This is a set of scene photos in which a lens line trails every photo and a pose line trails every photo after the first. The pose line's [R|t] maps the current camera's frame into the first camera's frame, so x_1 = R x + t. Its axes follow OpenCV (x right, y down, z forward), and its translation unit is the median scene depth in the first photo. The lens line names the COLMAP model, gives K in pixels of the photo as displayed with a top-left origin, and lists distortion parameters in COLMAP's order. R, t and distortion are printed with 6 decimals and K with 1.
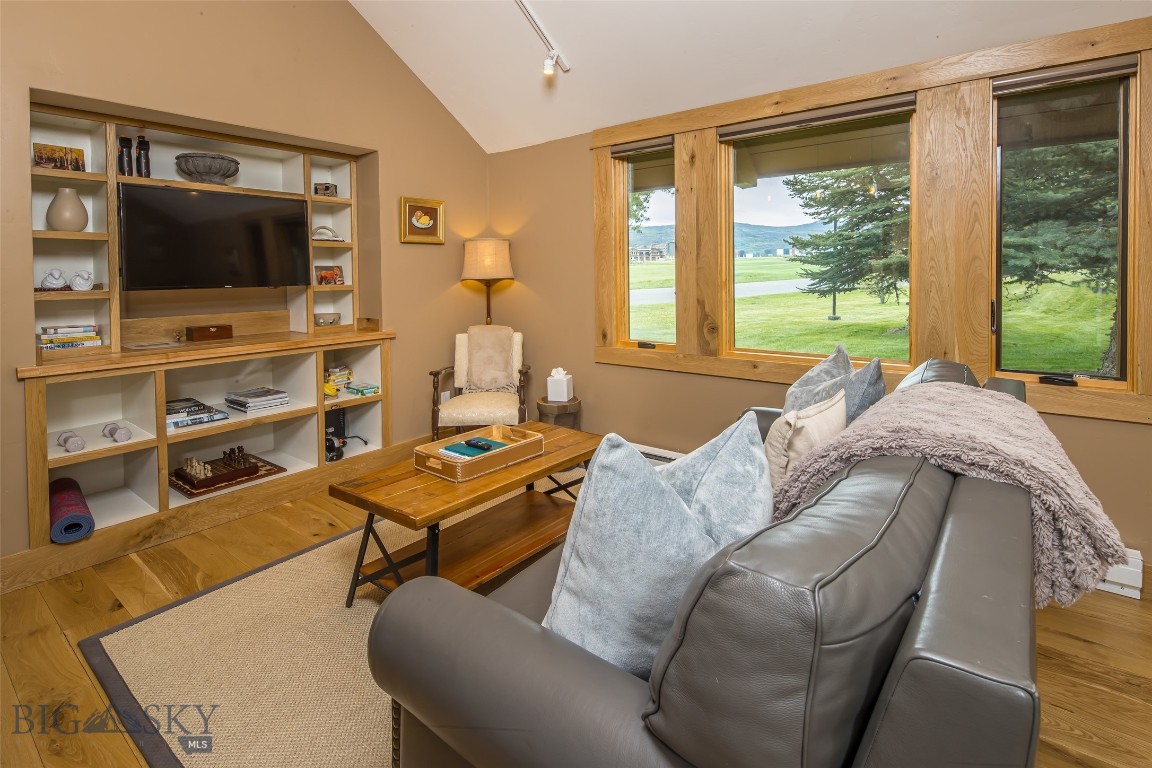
lens RADIAL K [[562.8, 0, 574.7], [0, 562.8, 284.9], [0, 0, 1]] dist [0.003221, -0.002734]
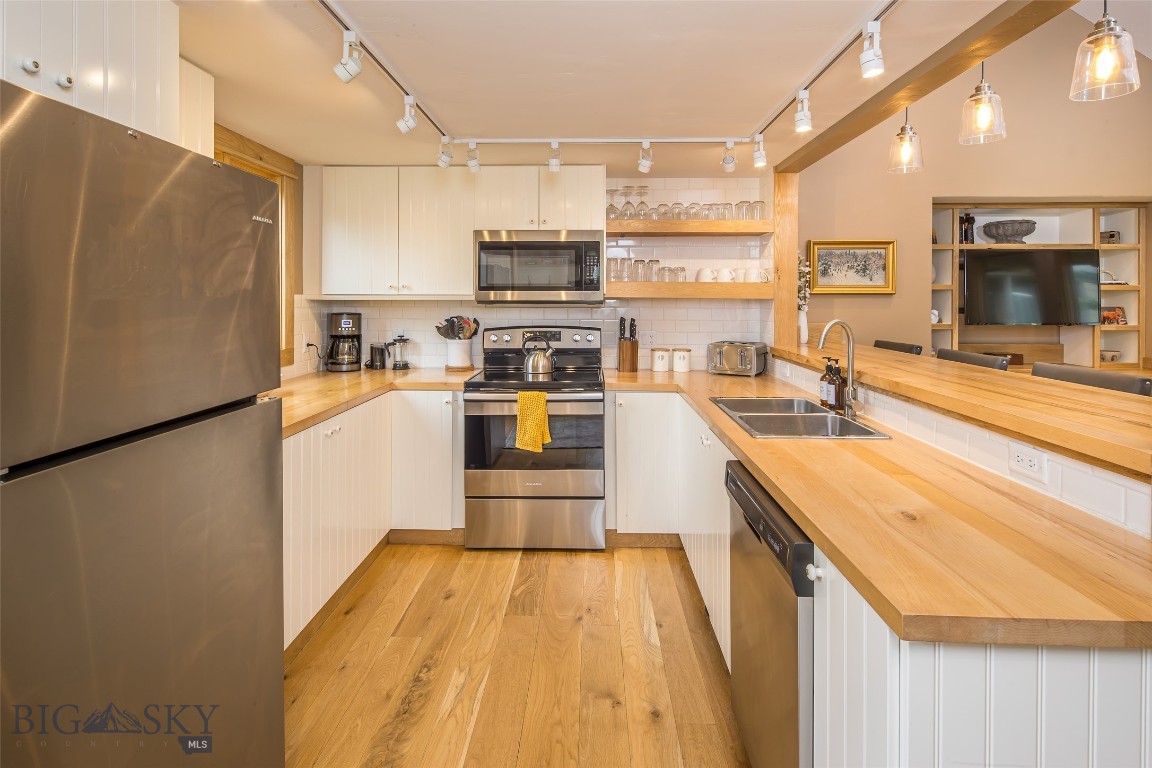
lens RADIAL K [[562.8, 0, 564.3], [0, 562.8, 295.0], [0, 0, 1]] dist [0.003221, -0.002734]
pose [[0.586145, 0.009419, -0.810152, -0.209847], [-0.025942, 0.999638, -0.007147, -0.025871], [0.809791, 0.025206, 0.586177, -0.581821]]
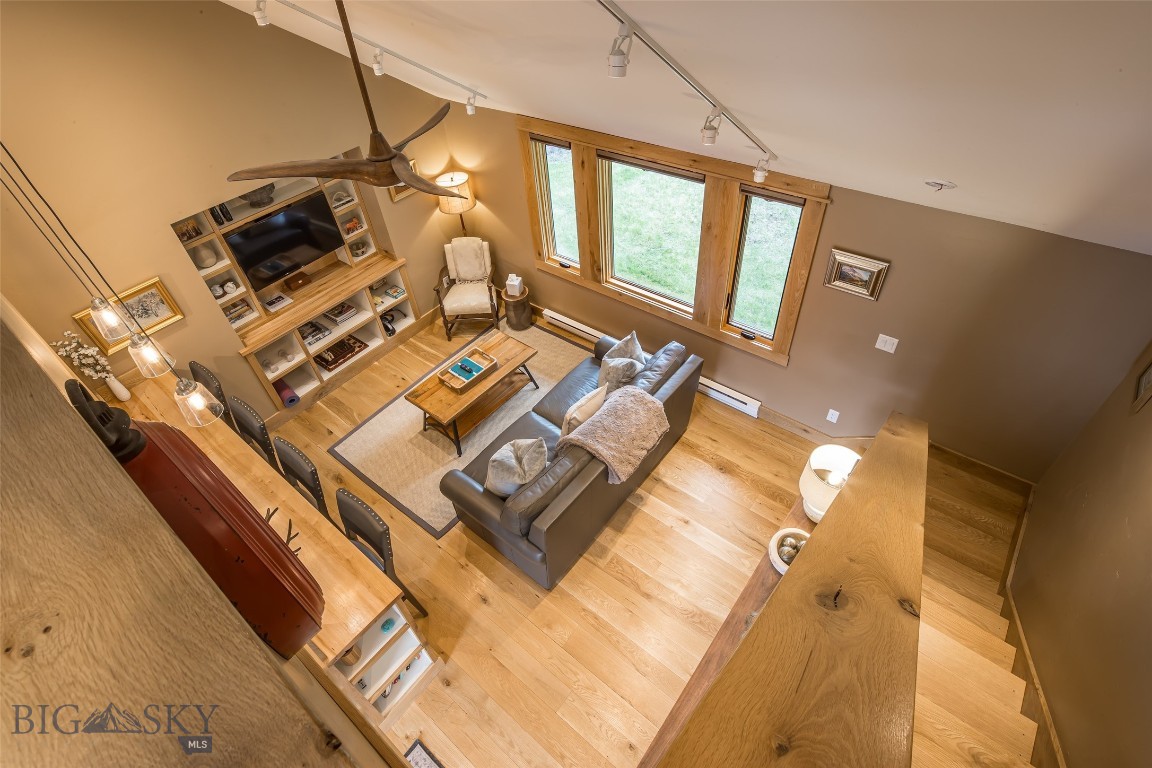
lens RADIAL K [[562.8, 0, 584.3], [0, 562.8, 371.3], [0, 0, 1]] dist [0.003221, -0.002734]
pose [[0.999013, -0.032781, -0.029969, 0.252890], [0.044414, 0.742890, 0.667939, -0.834461], [0.000368, -0.668611, 0.743612, -0.439335]]
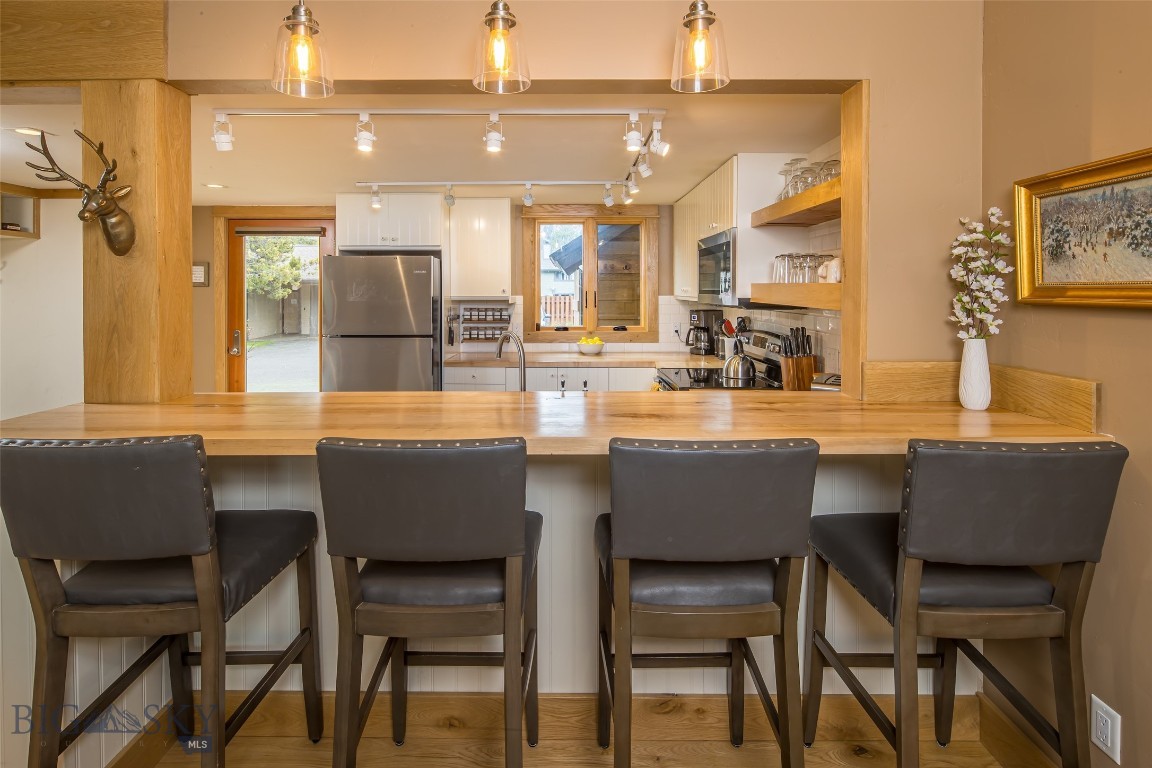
lens RADIAL K [[562.8, 0, 574.1], [0, 562.8, 289.2], [0, 0, 1]] dist [0.003221, -0.002734]
pose [[-0.787971, 0.011404, -0.615607, -0.222581], [-0.004319, 0.999701, 0.024048, -0.074327], [0.615697, 0.021608, -0.787687, 0.694373]]
